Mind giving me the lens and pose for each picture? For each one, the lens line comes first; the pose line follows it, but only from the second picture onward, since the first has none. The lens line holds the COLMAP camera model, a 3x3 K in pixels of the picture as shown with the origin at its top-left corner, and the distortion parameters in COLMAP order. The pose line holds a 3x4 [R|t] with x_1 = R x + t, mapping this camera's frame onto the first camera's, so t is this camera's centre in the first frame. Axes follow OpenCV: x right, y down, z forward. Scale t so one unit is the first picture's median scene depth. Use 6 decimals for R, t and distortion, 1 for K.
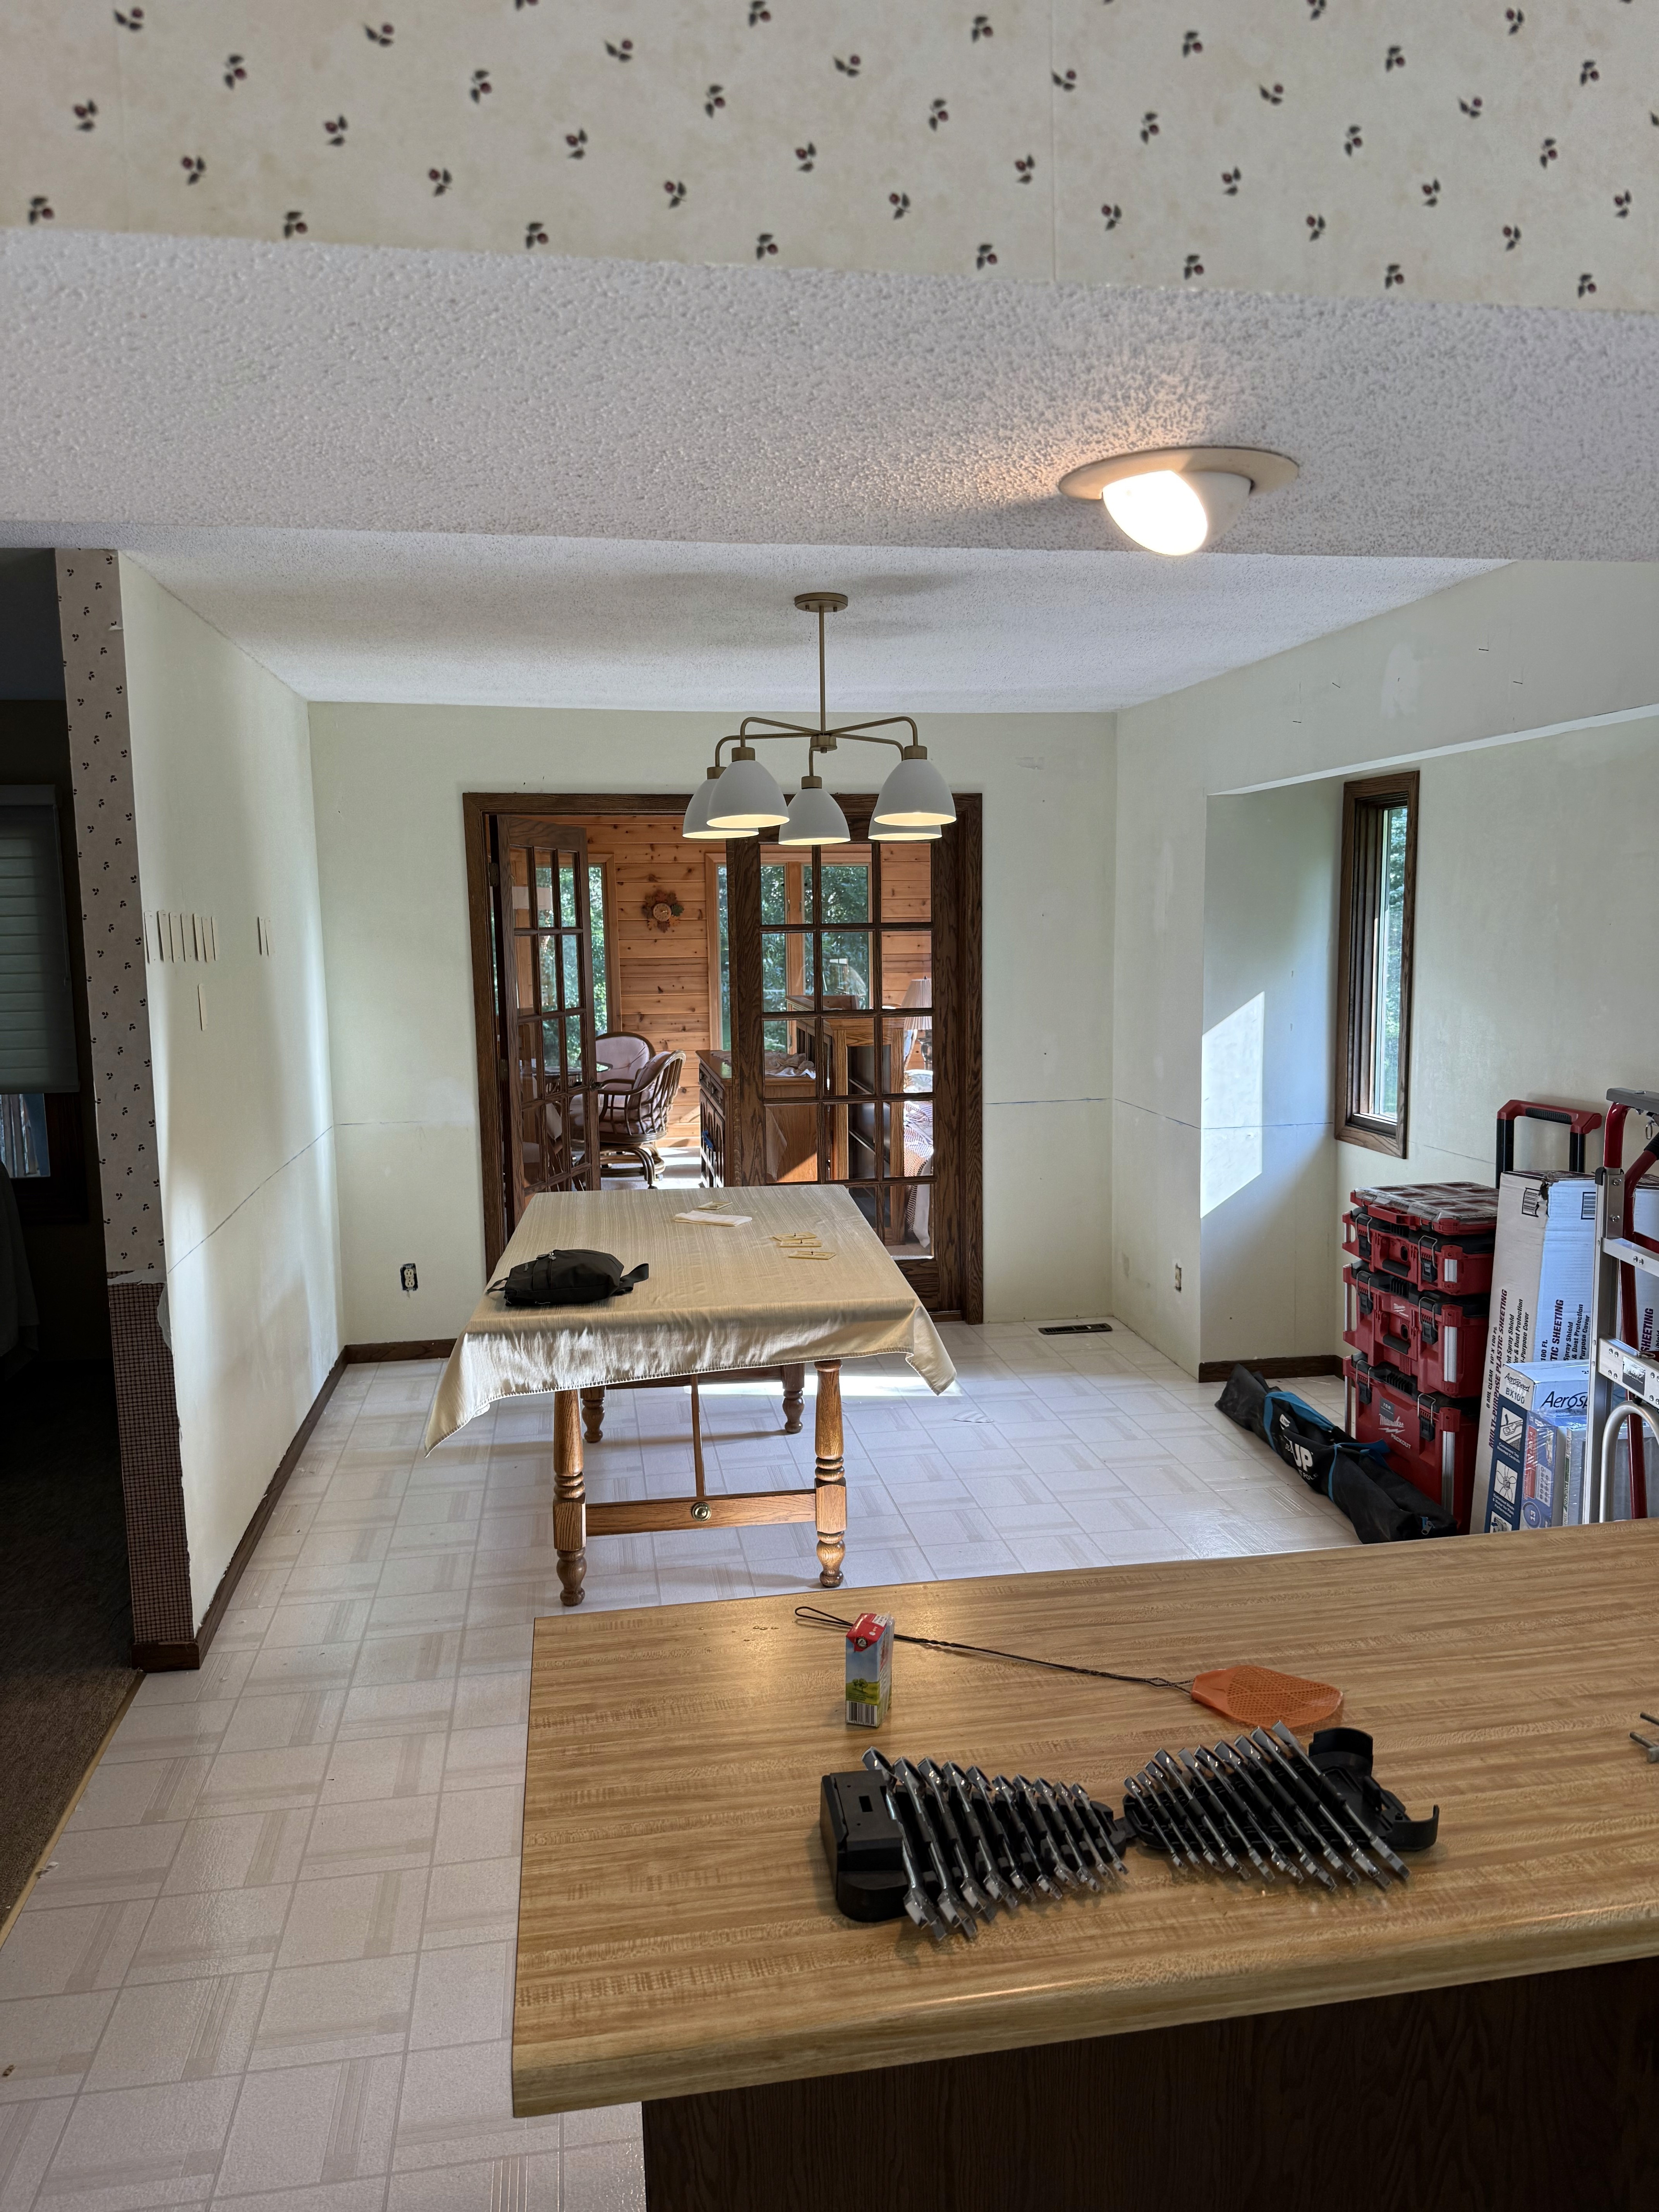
lens RADIAL K [[1560.6, 0, 828.9], [0, 1560.6, 1086.0], [0, 0, 1]] dist [0.053933, -0.066933]
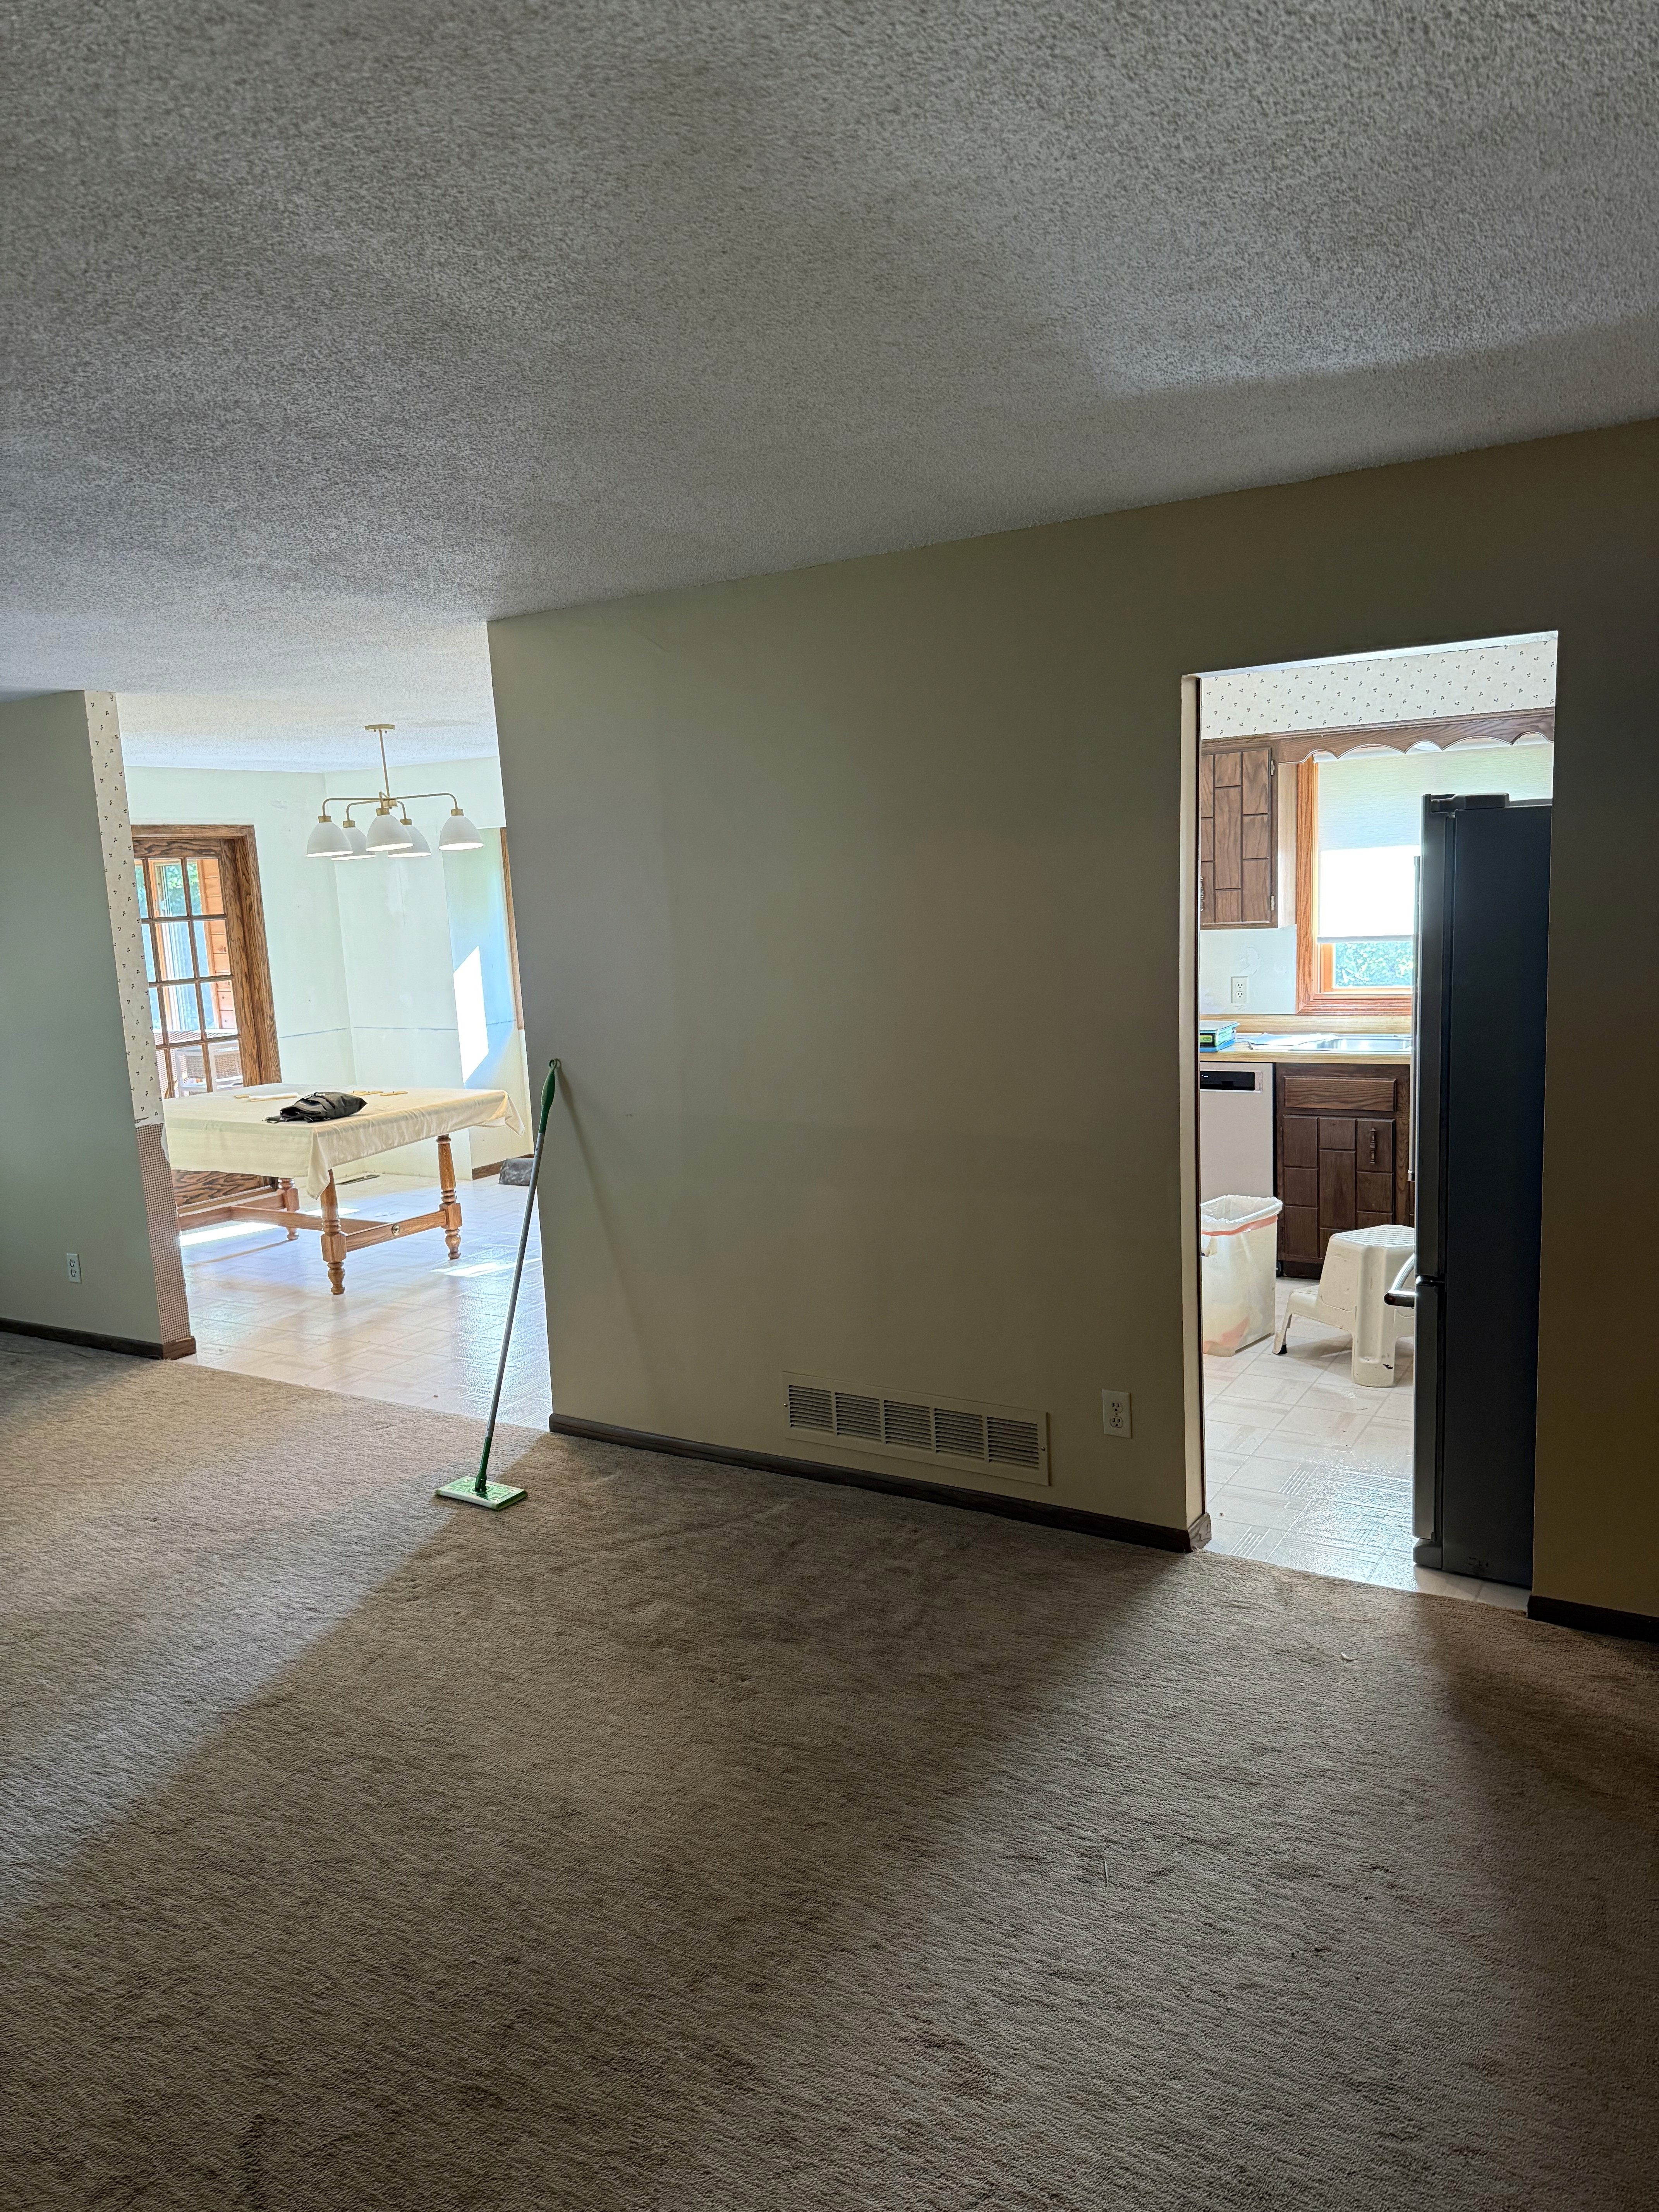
lens RADIAL K [[1560.6, 0, 844.6], [0, 1560.6, 1113.1], [0, 0, 1]] dist [0.053933, -0.066933]
pose [[0.664180, -0.128895, 0.736377, -1.043253], [0.121808, 0.990519, 0.063514, 0.085301], [-0.737582, 0.047512, 0.673584, -0.605300]]
